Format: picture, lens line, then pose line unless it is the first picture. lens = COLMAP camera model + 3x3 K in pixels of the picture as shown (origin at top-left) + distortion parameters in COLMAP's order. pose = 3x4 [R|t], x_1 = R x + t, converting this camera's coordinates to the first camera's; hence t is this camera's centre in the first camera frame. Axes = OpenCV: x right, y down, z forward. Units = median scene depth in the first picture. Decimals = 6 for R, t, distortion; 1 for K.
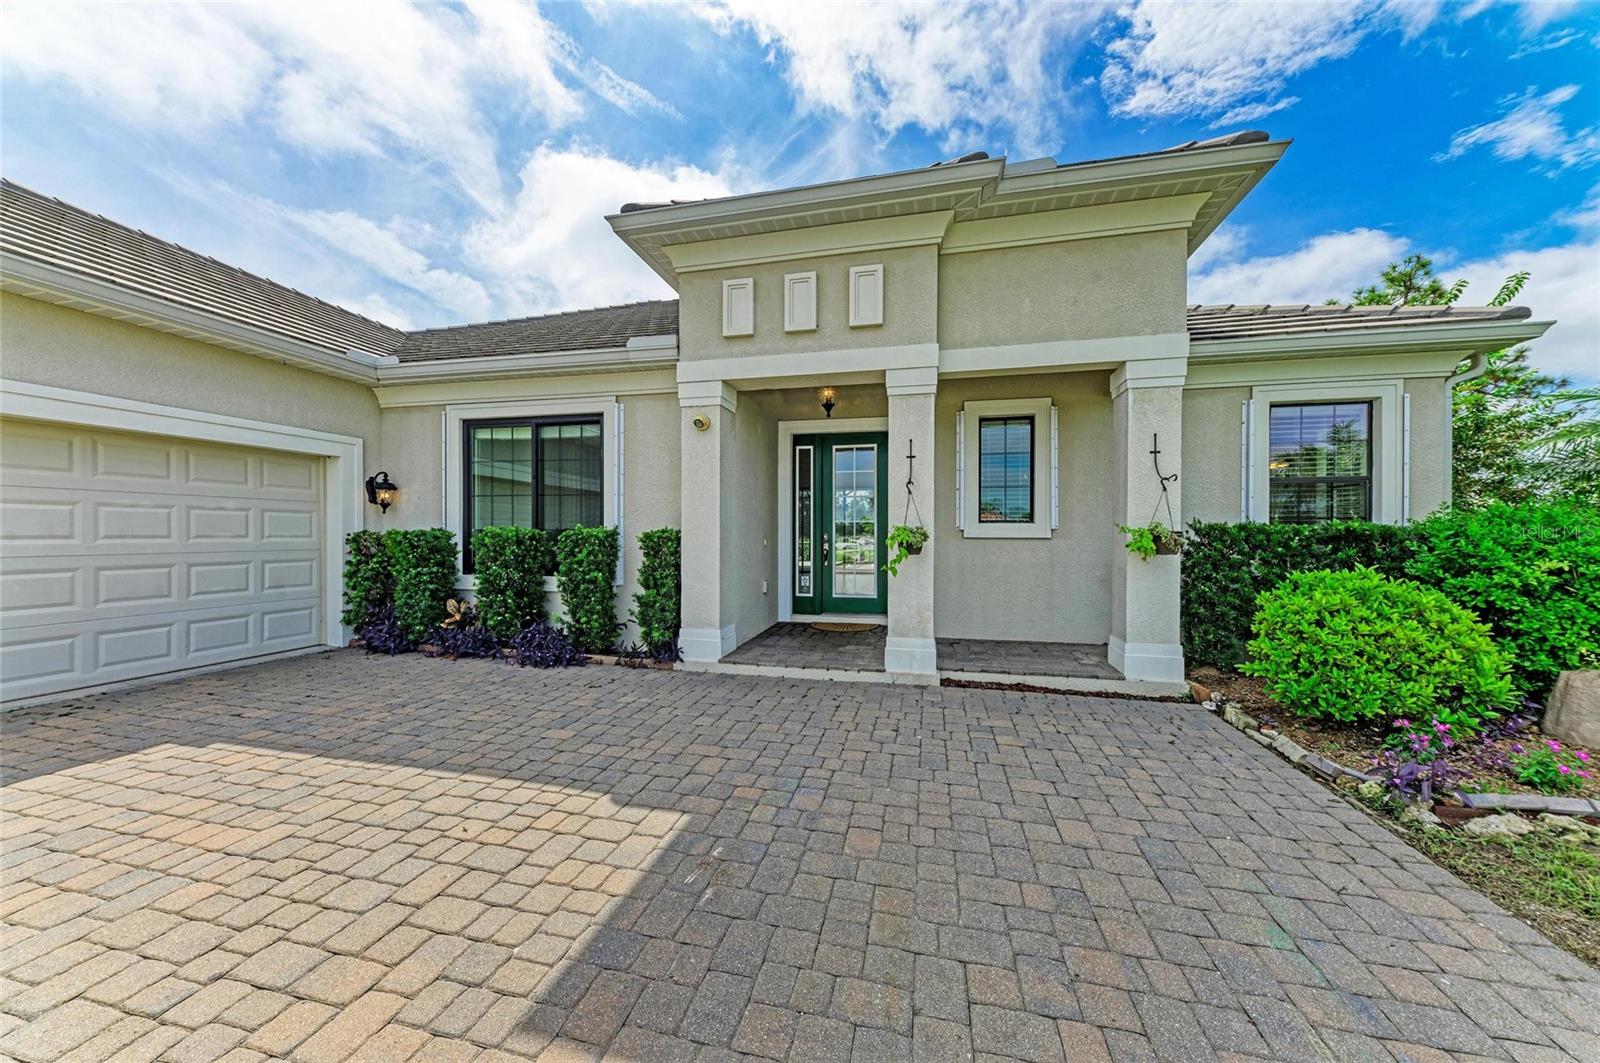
lens RADIAL K [[561.1, 0, 797.1], [0, 561.1, 534.2], [0, 0, 1]] dist [0.016694, -0.007777]
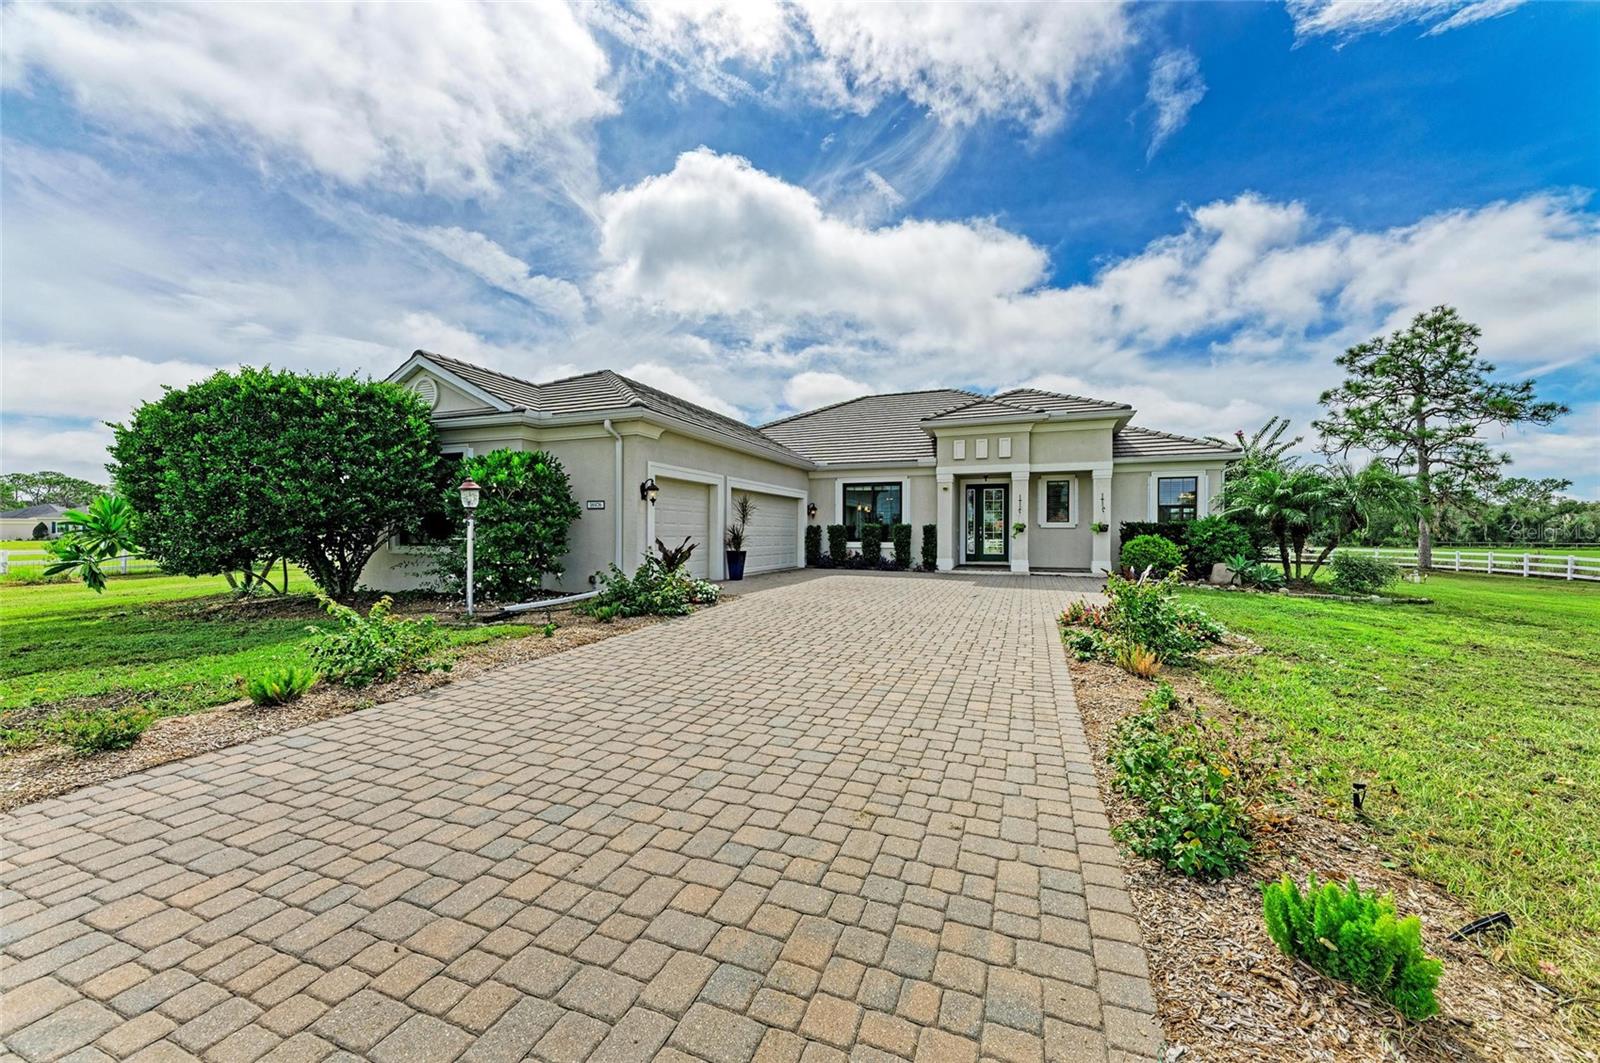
lens RADIAL K [[631.1, 0, 790.4], [0, 631.1, 529.6], [0, 0, 1]] dist [0.017670, -0.000158]
pose [[0.992654, -0.000224, -0.120984, -0.497327], [0.000672, 0.999993, 0.003659, 0.004326], [0.120982, -0.003714, 0.992648, -2.050736]]
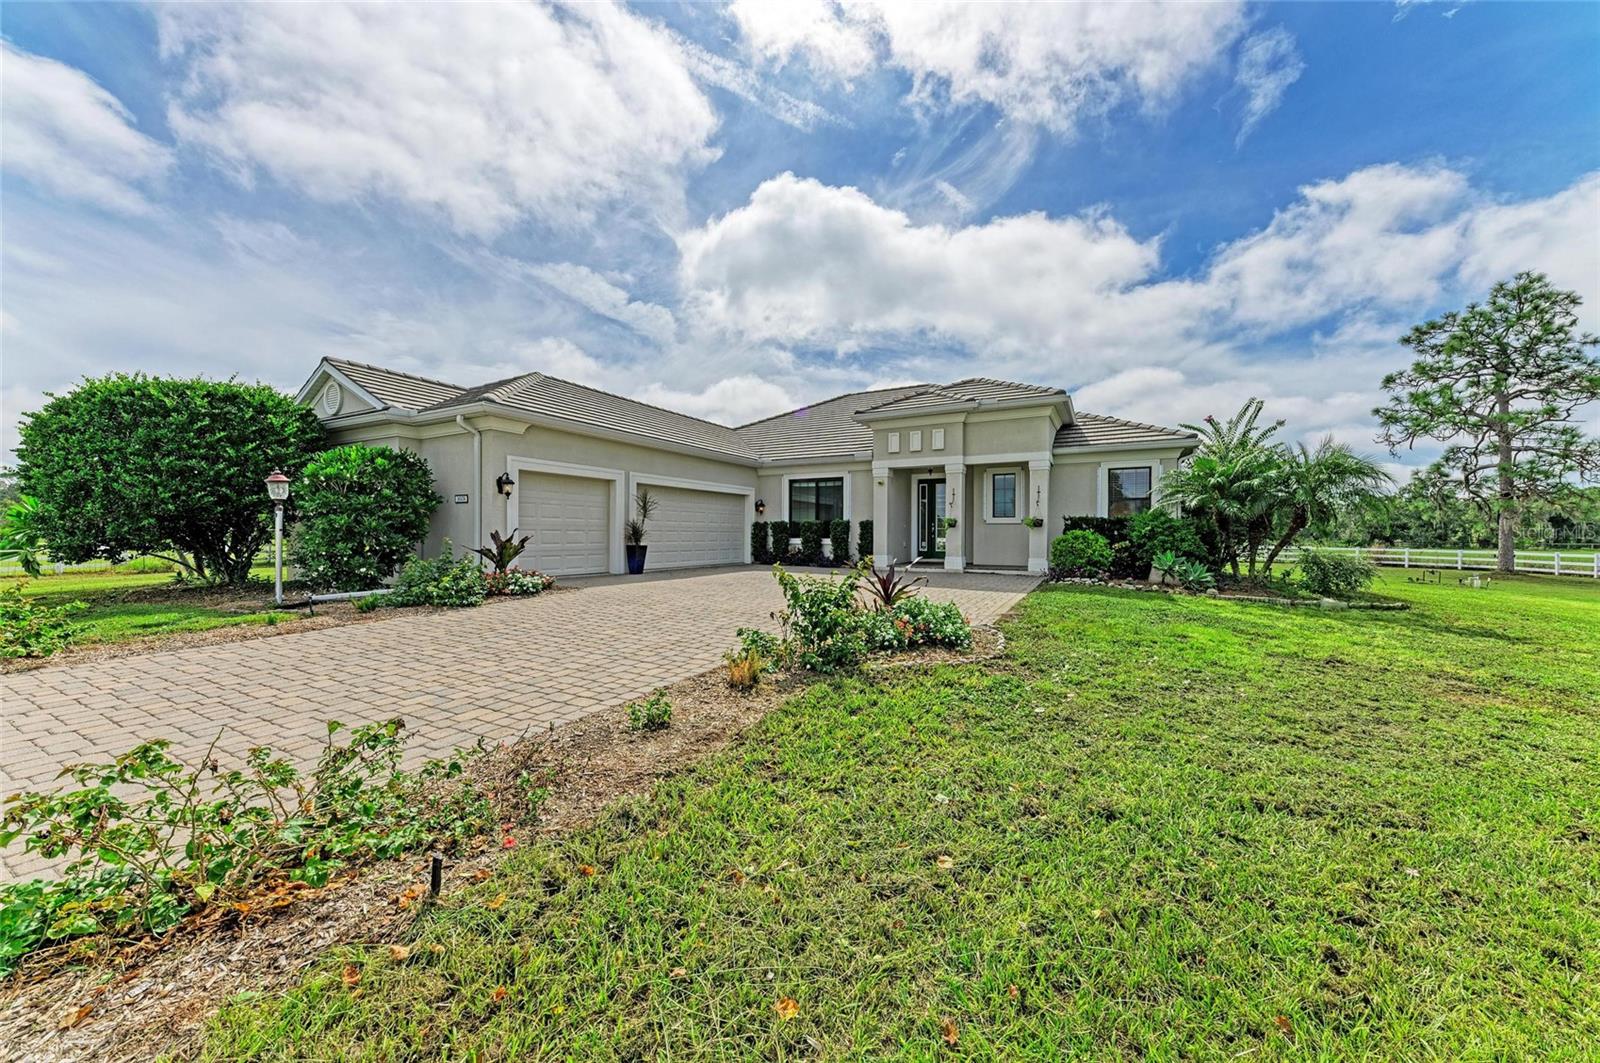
lens RADIAL K [[593.1, 0, 800.0], [0, 593.1, 531.5], [0, 0, 1]] dist [0.016063, -0.003032]
pose [[0.965607, -0.000256, -0.260007, 0.187681], [0.001238, 0.999993, 0.003614, 0.032323], [0.260004, -0.003812, 0.965600, -1.742728]]
